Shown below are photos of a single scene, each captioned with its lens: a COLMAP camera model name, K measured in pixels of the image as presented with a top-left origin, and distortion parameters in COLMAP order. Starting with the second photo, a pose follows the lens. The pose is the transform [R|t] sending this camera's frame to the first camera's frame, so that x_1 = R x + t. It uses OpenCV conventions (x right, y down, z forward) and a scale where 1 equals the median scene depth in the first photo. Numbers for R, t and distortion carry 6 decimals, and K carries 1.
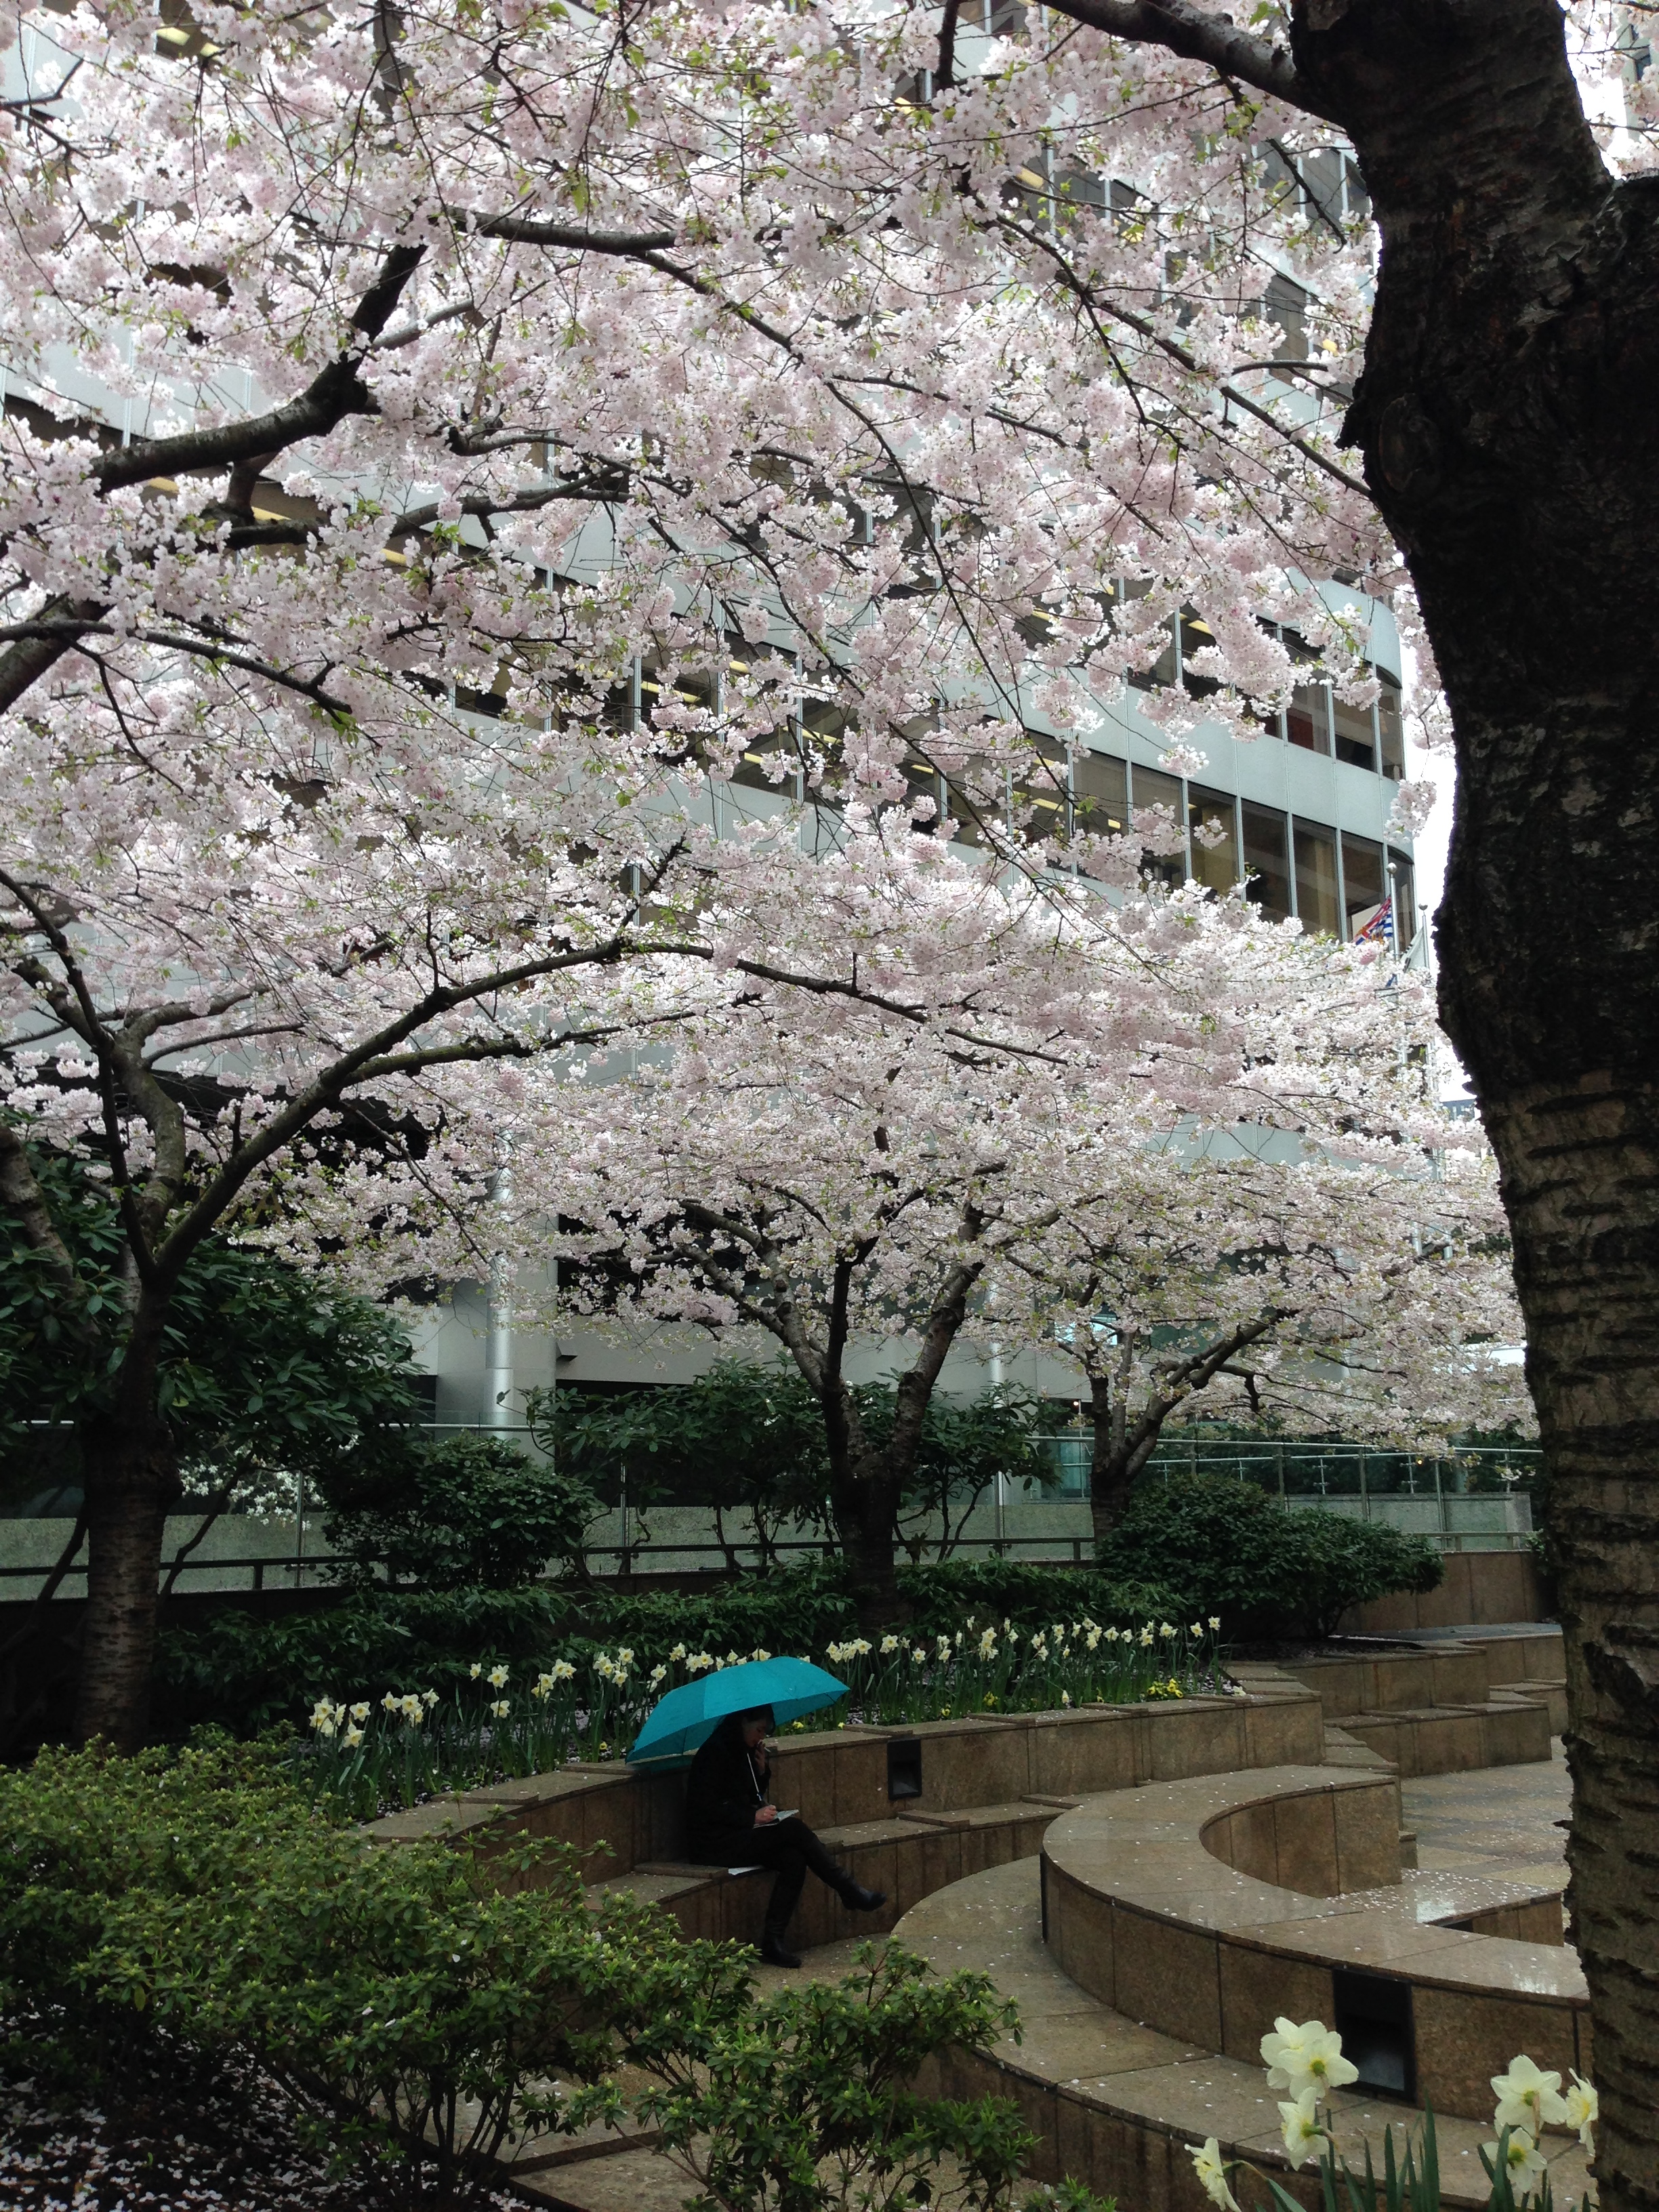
lens RADIAL K [[2009.5, 0, 793.3], [0, 2009.5, 1113.9], [0, 0, 1]] dist [0.119365, 0.002048]
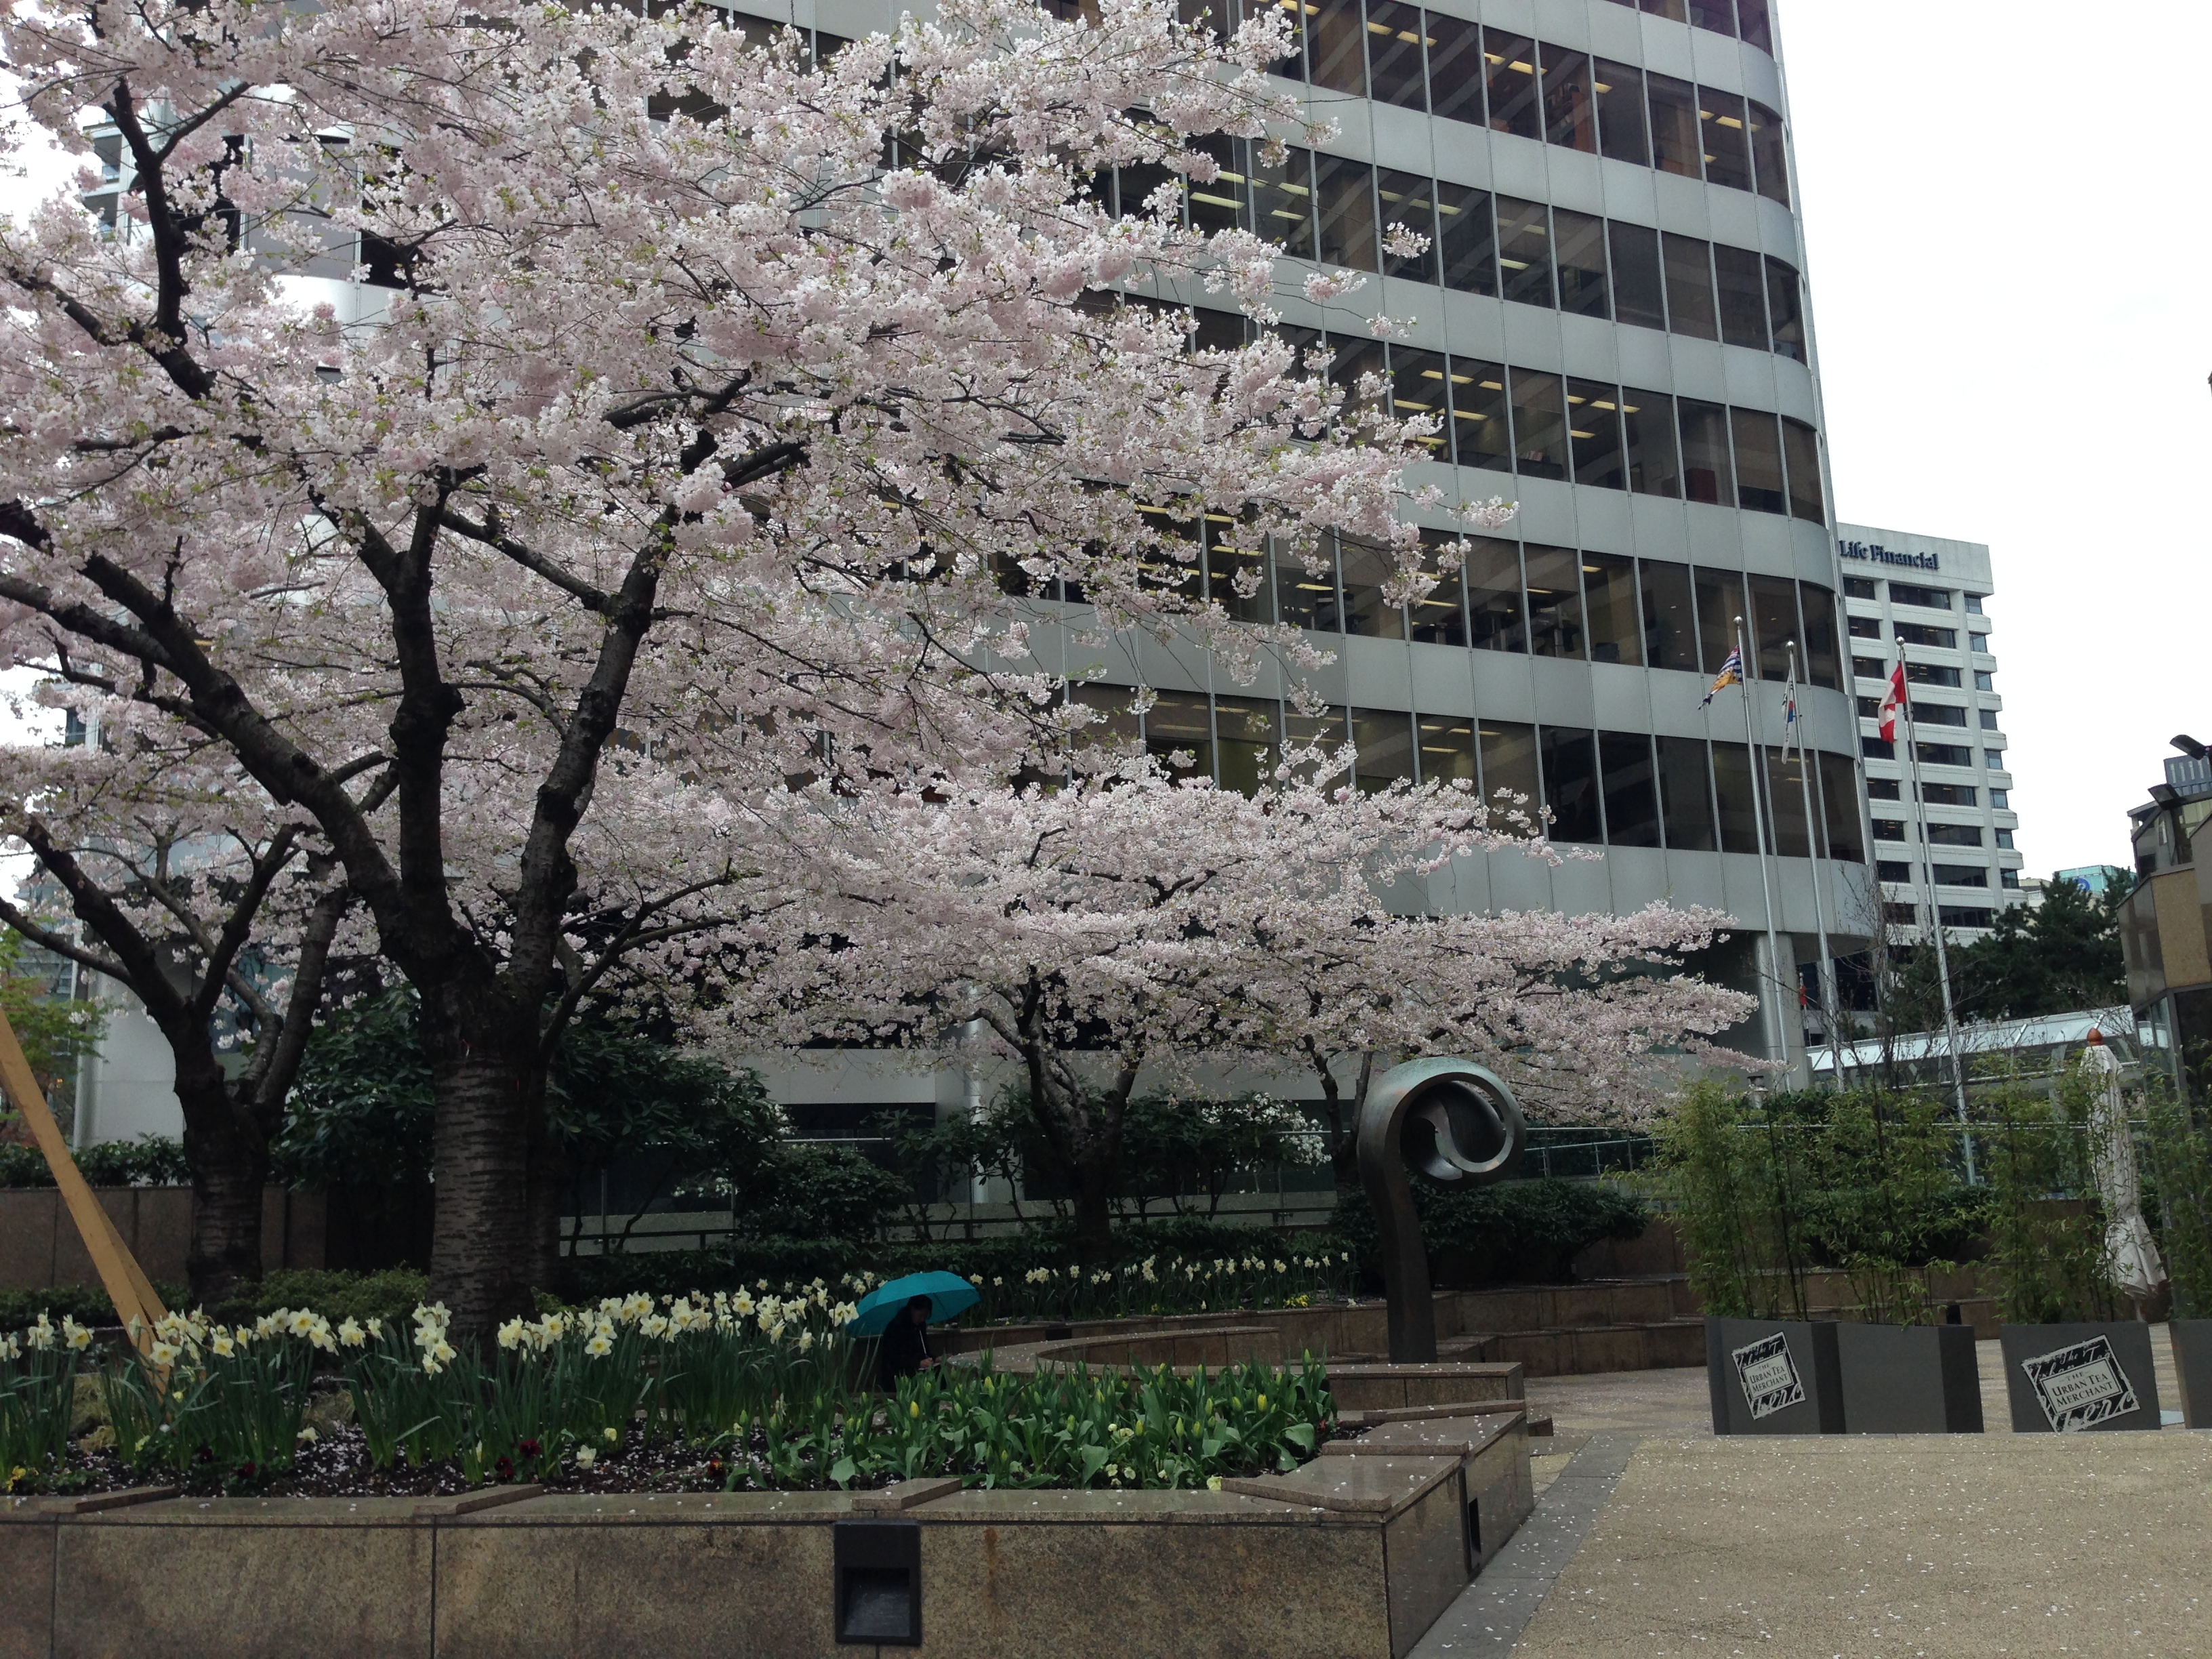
lens RADIAL K [[2129.5, 0, 1106.0], [0, 2129.5, 829.5], [0, 0, 1]] dist [0.082499, 0.003747]
pose [[0.973273, -0.069294, -0.218947, 0.397310], [0.071075, 0.997471, 0.000261, -0.059639], [0.218375, -0.015816, 0.975737, -0.489988]]
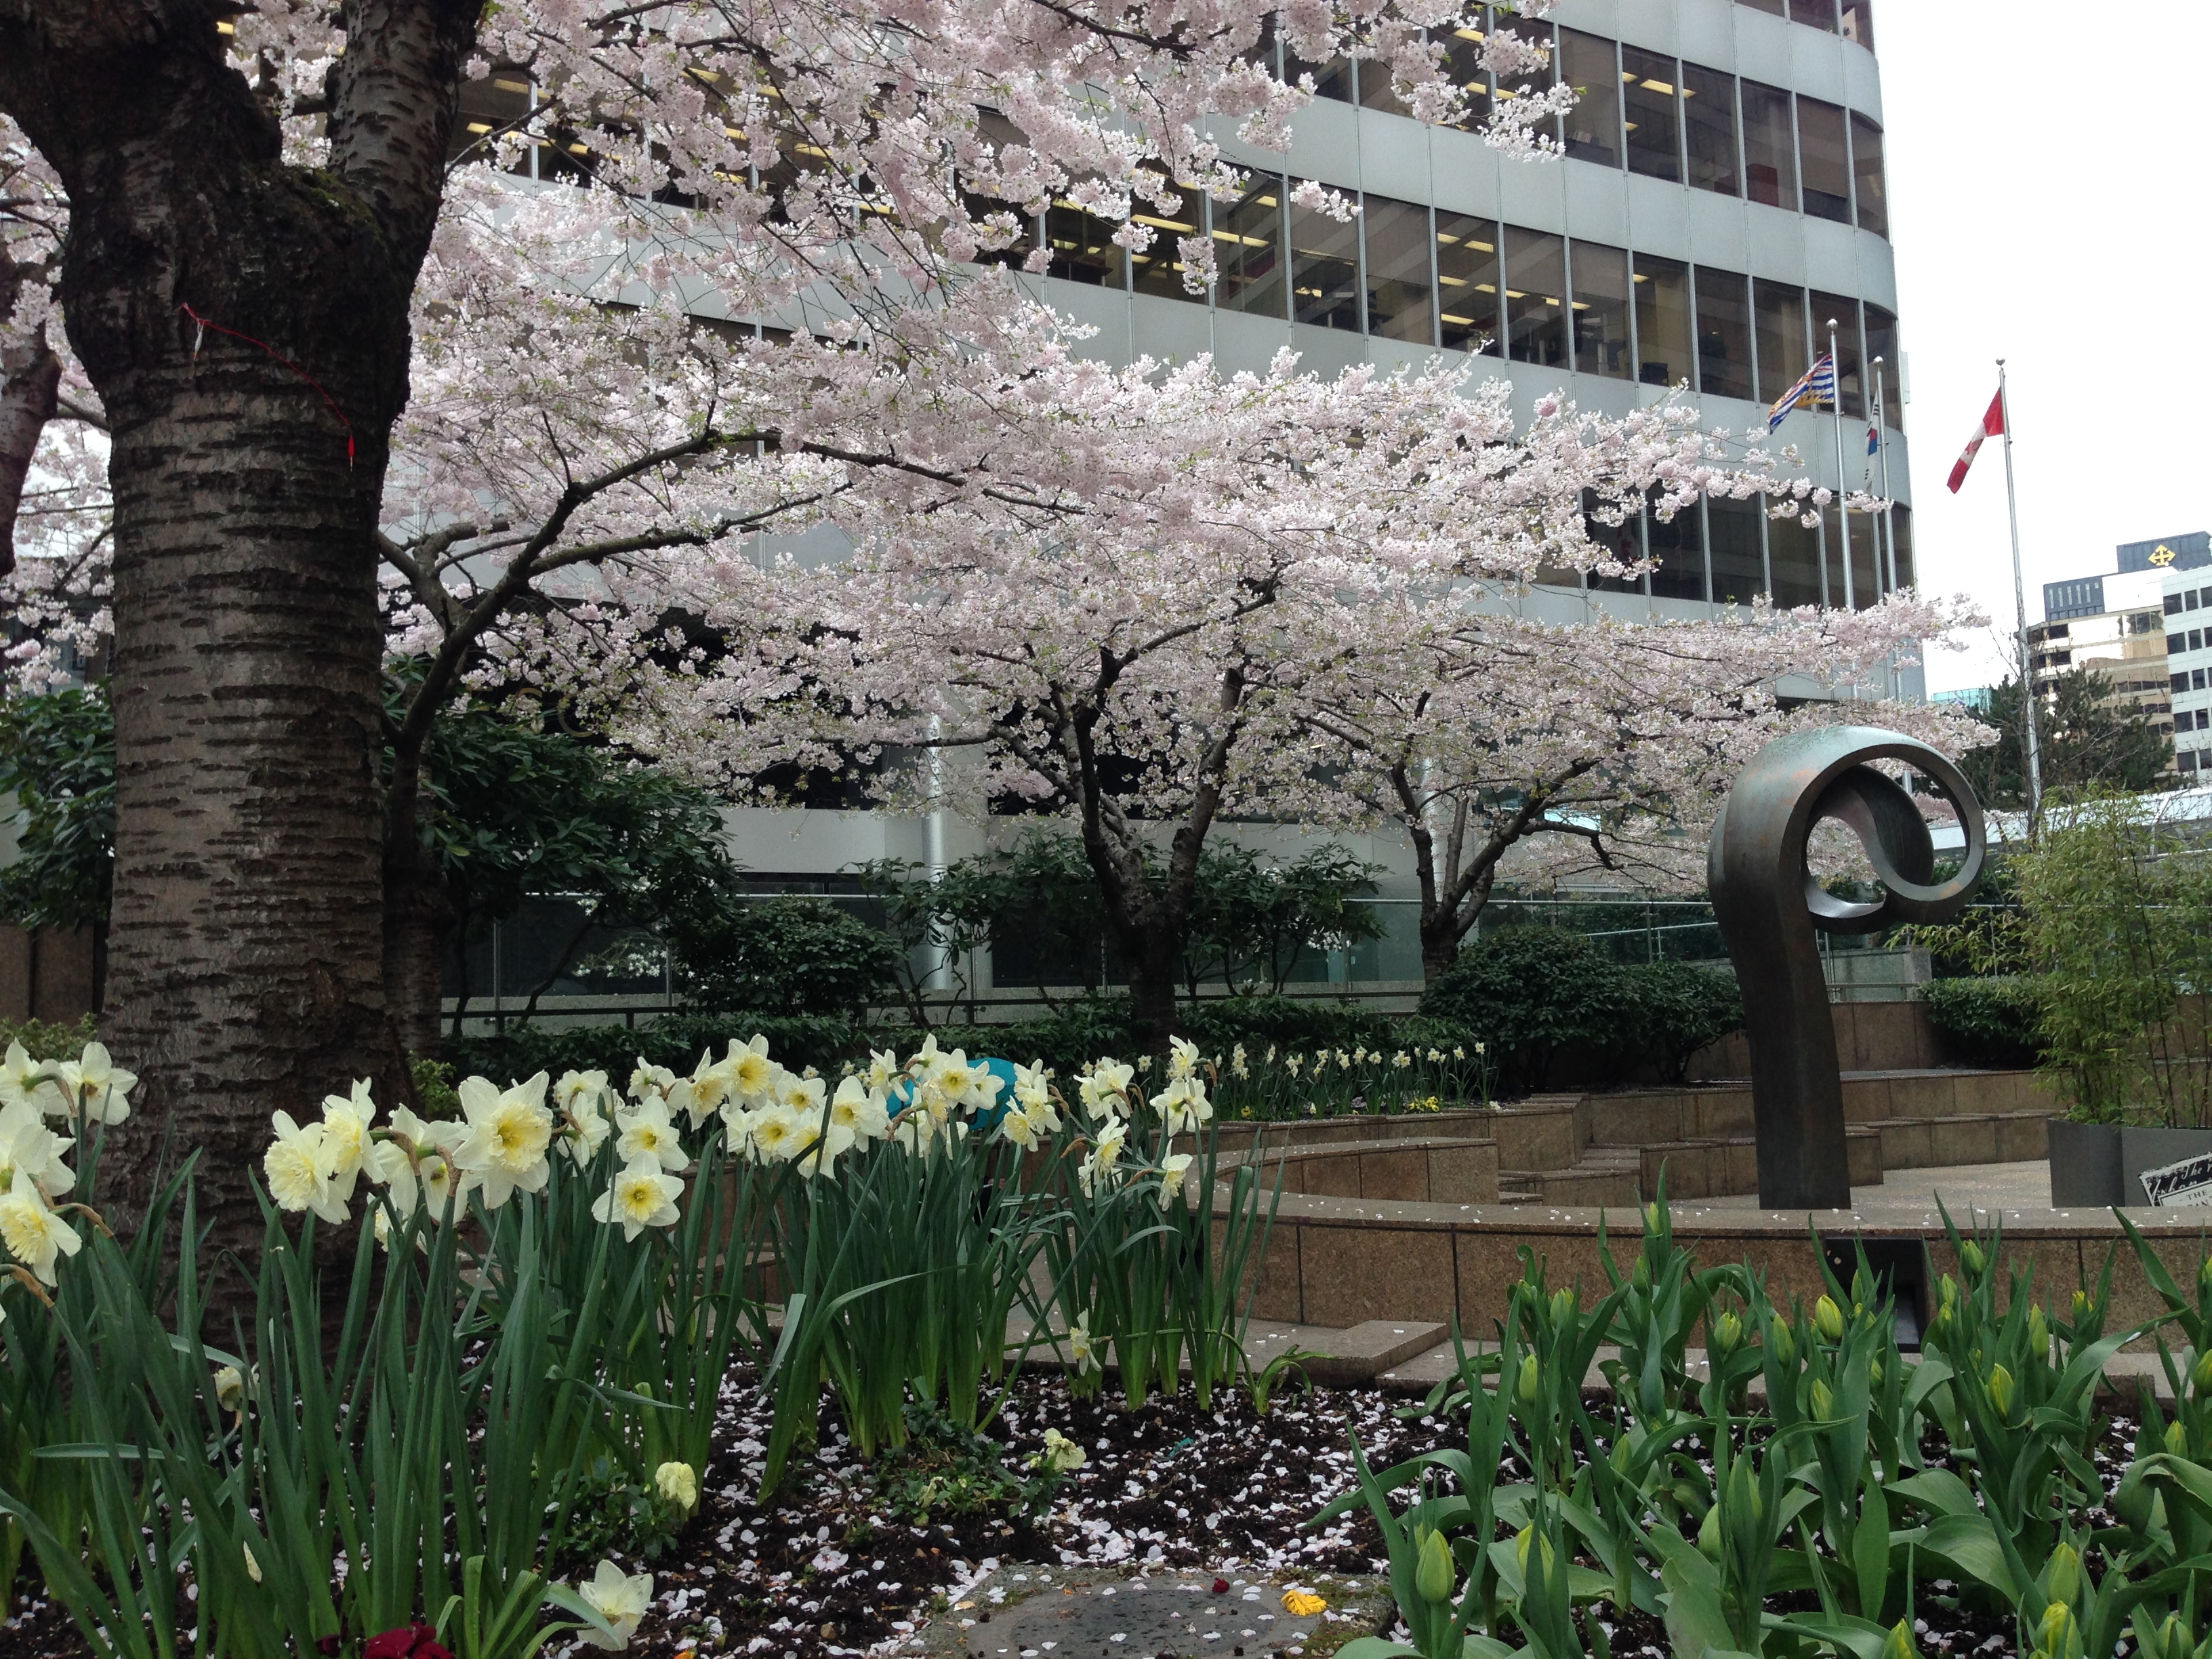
lens RADIAL K [[2047.1, 0, 1090.5], [0, 2047.1, 834.3], [0, 0, 1]] dist [0.056573, 0.010614]
pose [[0.986215, -0.037551, -0.161151, 0.183960], [0.052096, 0.994845, 0.087002, 0.031523], [0.157054, -0.094198, 0.983087, -0.096641]]
